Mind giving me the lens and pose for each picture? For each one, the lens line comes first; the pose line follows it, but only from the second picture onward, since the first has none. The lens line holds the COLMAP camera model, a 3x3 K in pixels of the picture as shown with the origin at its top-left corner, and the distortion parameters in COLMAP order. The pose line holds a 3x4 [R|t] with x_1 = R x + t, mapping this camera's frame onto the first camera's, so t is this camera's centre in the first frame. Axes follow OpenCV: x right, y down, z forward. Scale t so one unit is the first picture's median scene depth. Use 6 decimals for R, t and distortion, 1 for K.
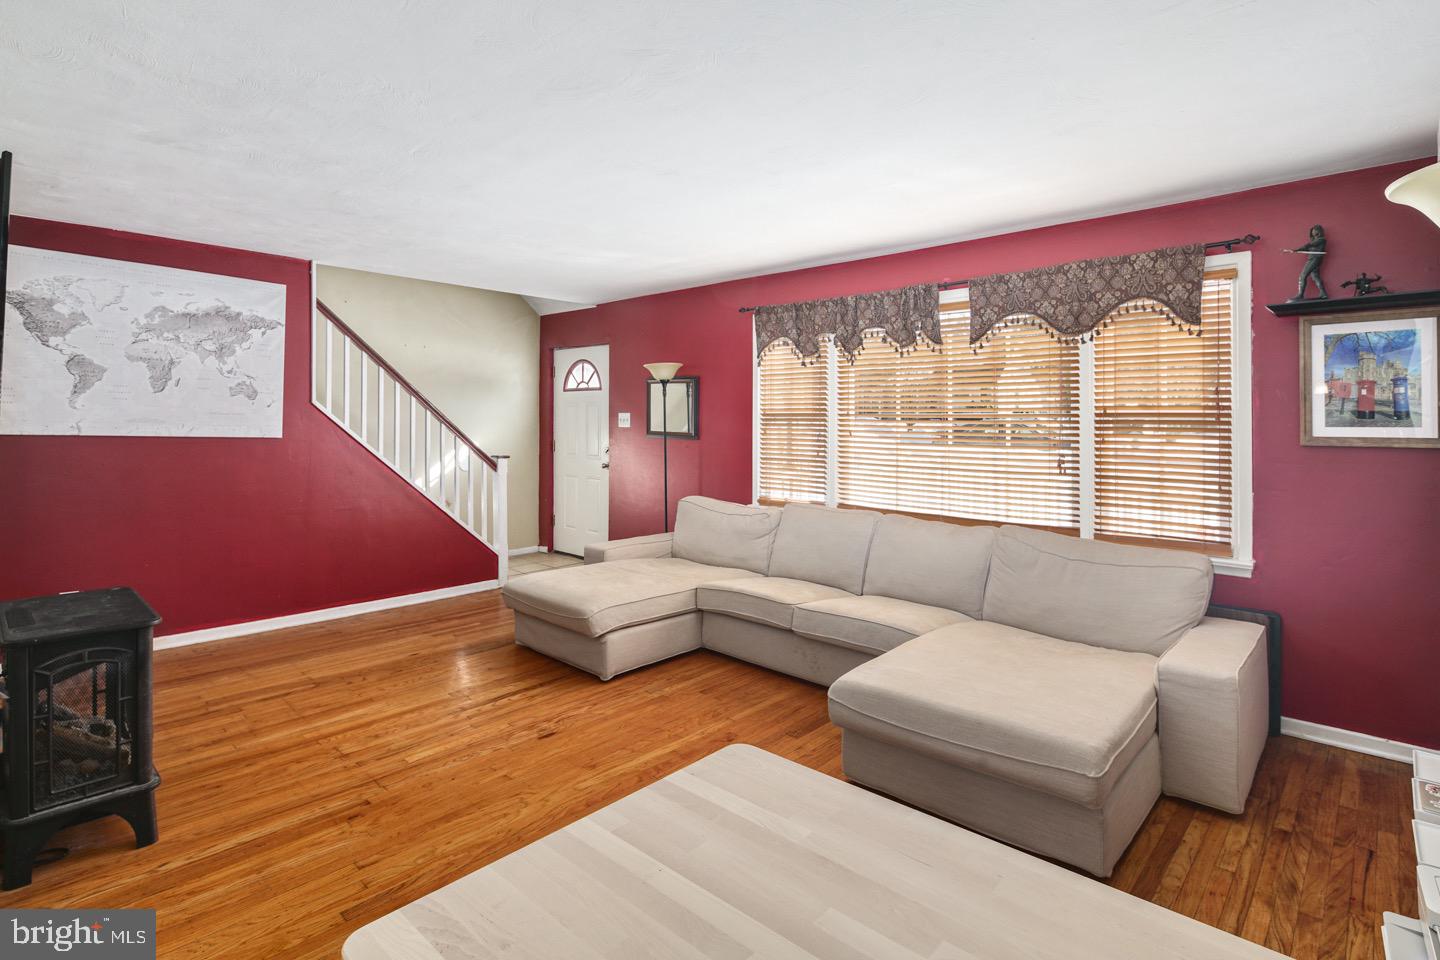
lens RADIAL K [[708.4, 0, 696.5], [0, 708.4, 420.8], [0, 0, 1]] dist [0.006053, -0.006997]
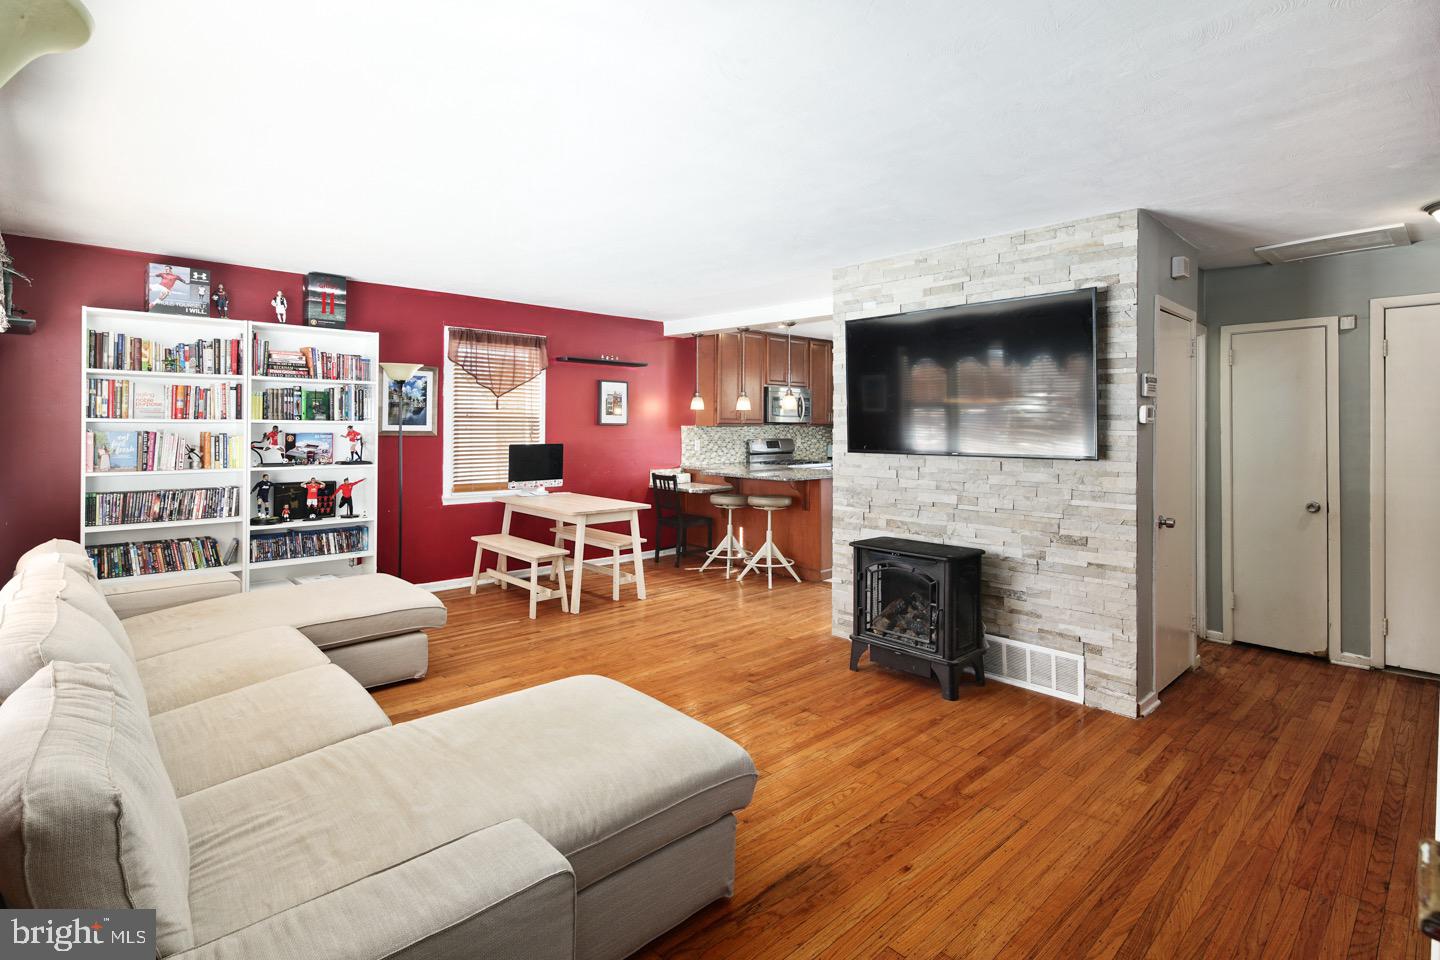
lens RADIAL K [[708.4, 0, 701.1], [0, 708.4, 418.2], [0, 0, 1]] dist [0.006053, -0.006997]
pose [[-0.998381, -0.014267, 0.055063, -0.313311], [-0.014993, 0.999806, -0.012789, -0.002210], [-0.054870, -0.013594, -0.998401, 1.820800]]
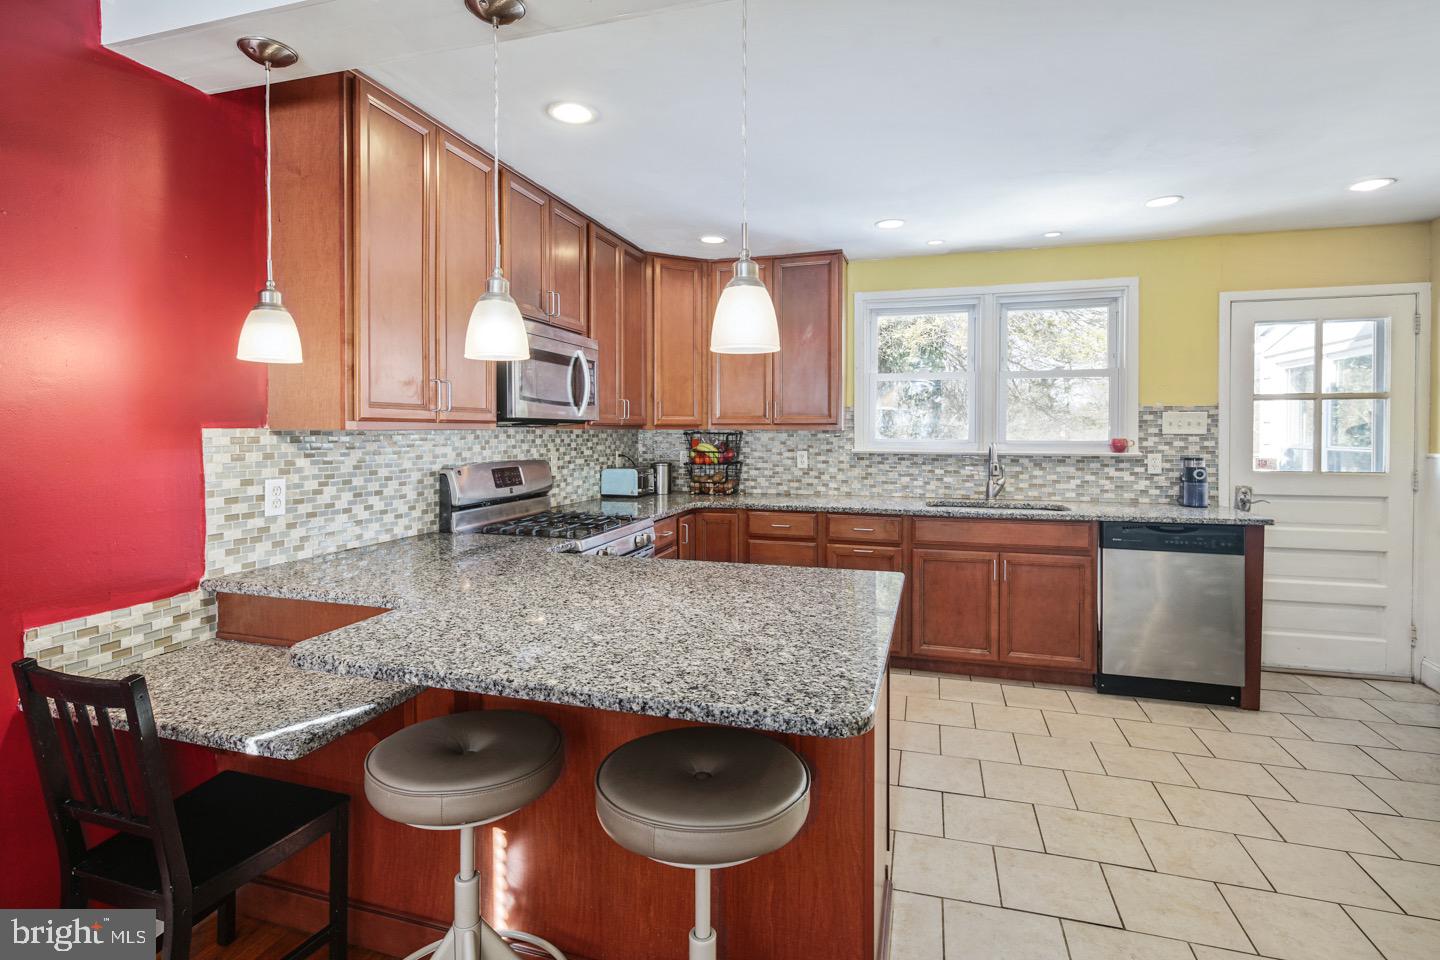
lens RADIAL K [[708.4, 0, 697.7], [0, 708.4, 442.7], [0, 0, 1]] dist [0.006053, -0.006997]
pose [[-0.893286, -0.001652, -0.449486, -0.233797], [-0.005246, 0.999963, 0.006751, -0.000876], [0.449458, 0.008389, -0.893262, 0.362502]]
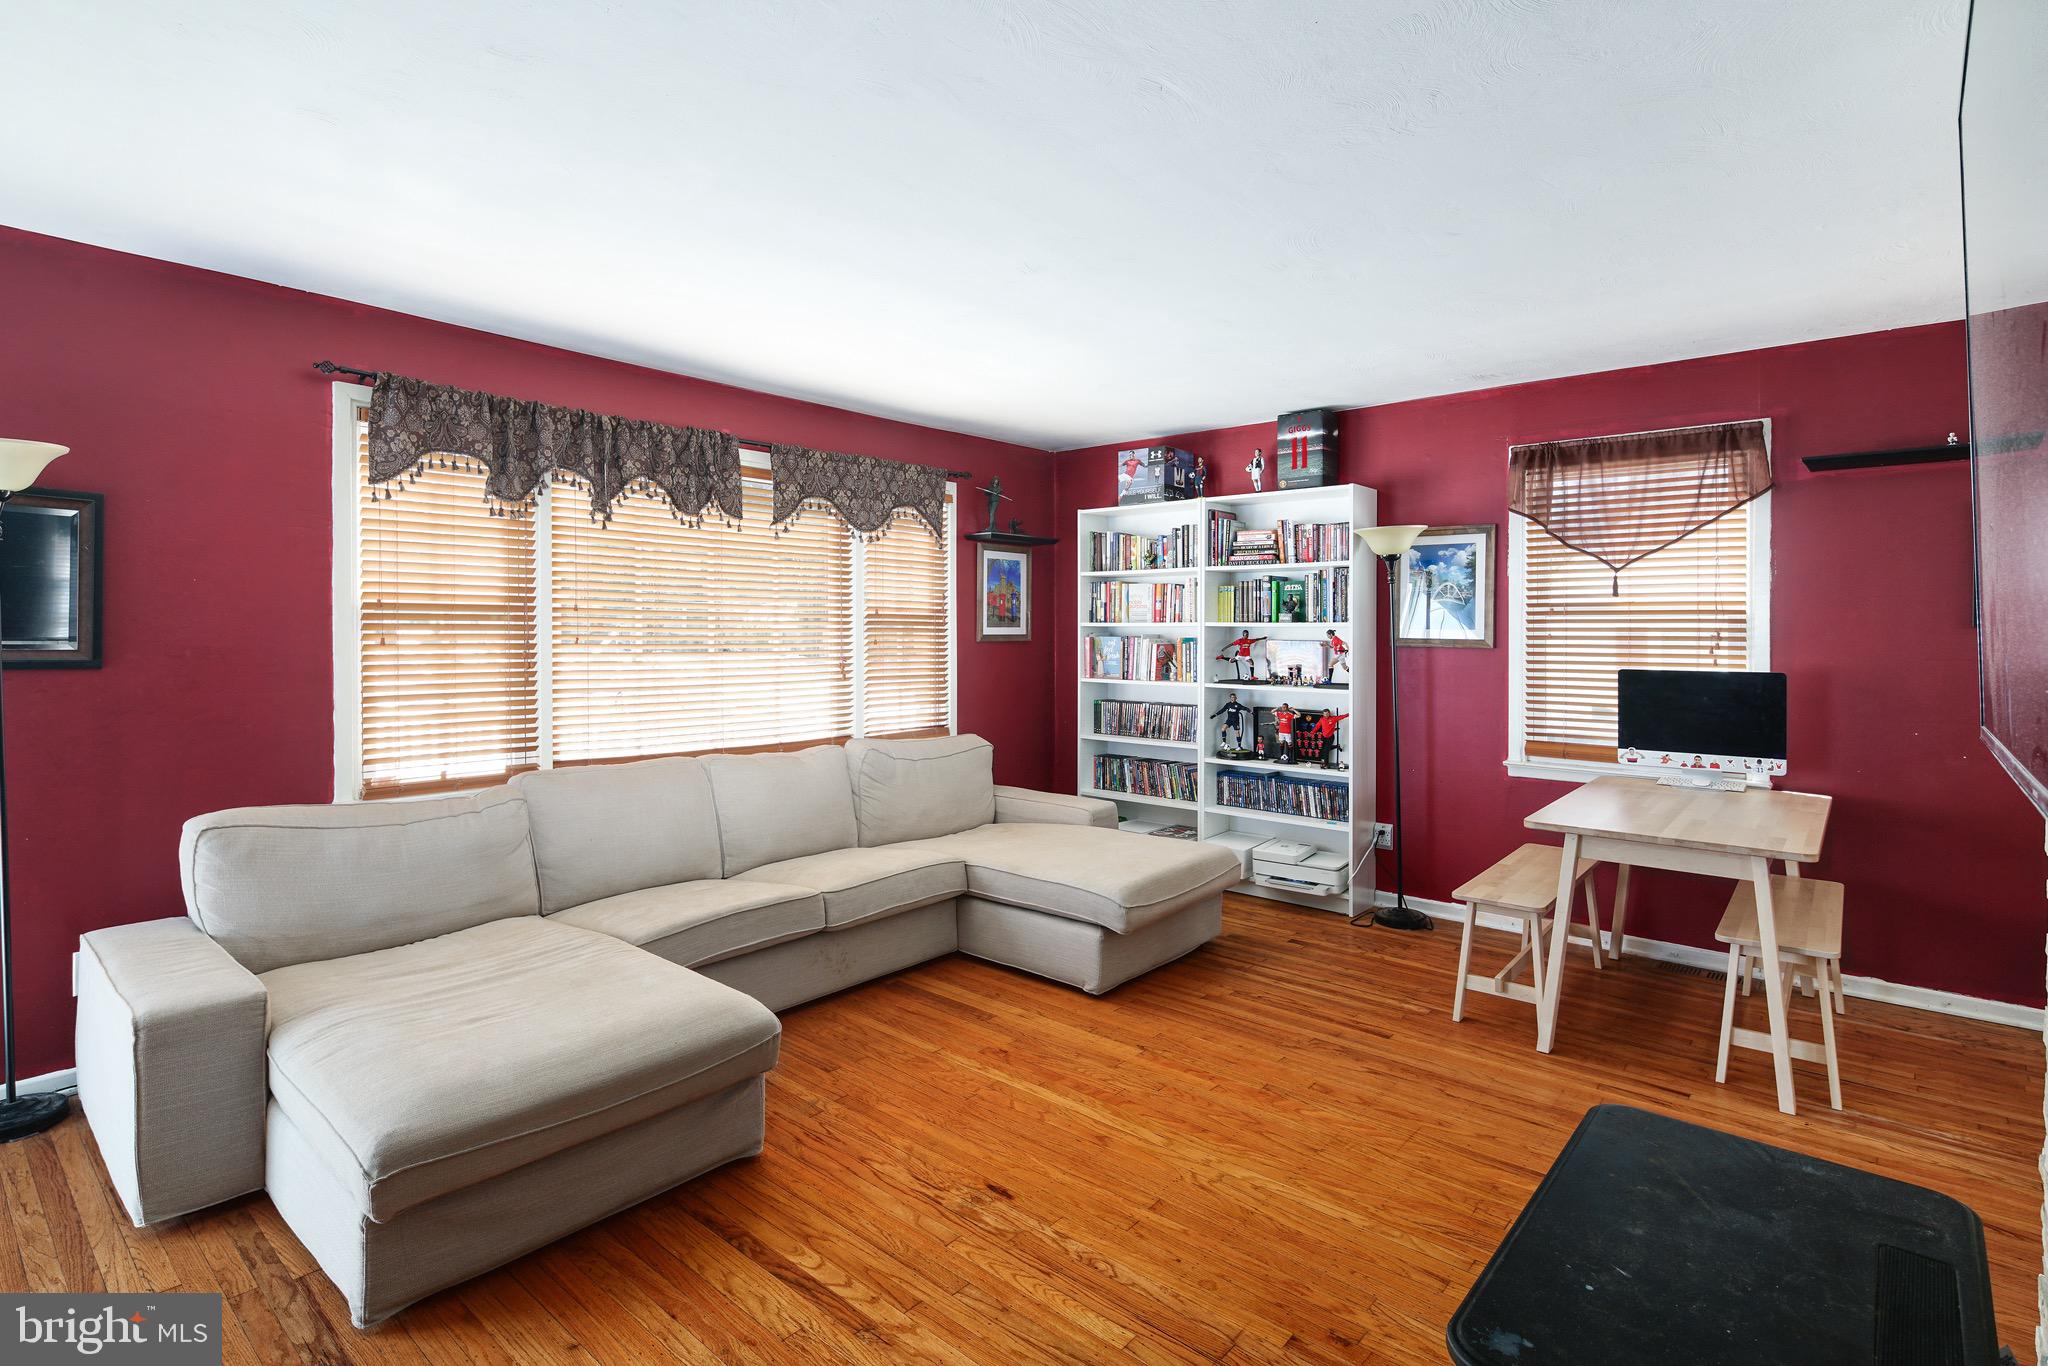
lens RADIAL K [[1007.6, 0, 1015.4], [0, 1007.6, 630.1], [0, 0, 1]] dist [0.006053, -0.006997]
pose [[-0.054243, -0.008170, 0.998494, -0.870650], [-0.008603, 0.999933, 0.007715, -0.001215], [-0.998491, -0.008171, -0.054309, 0.904780]]
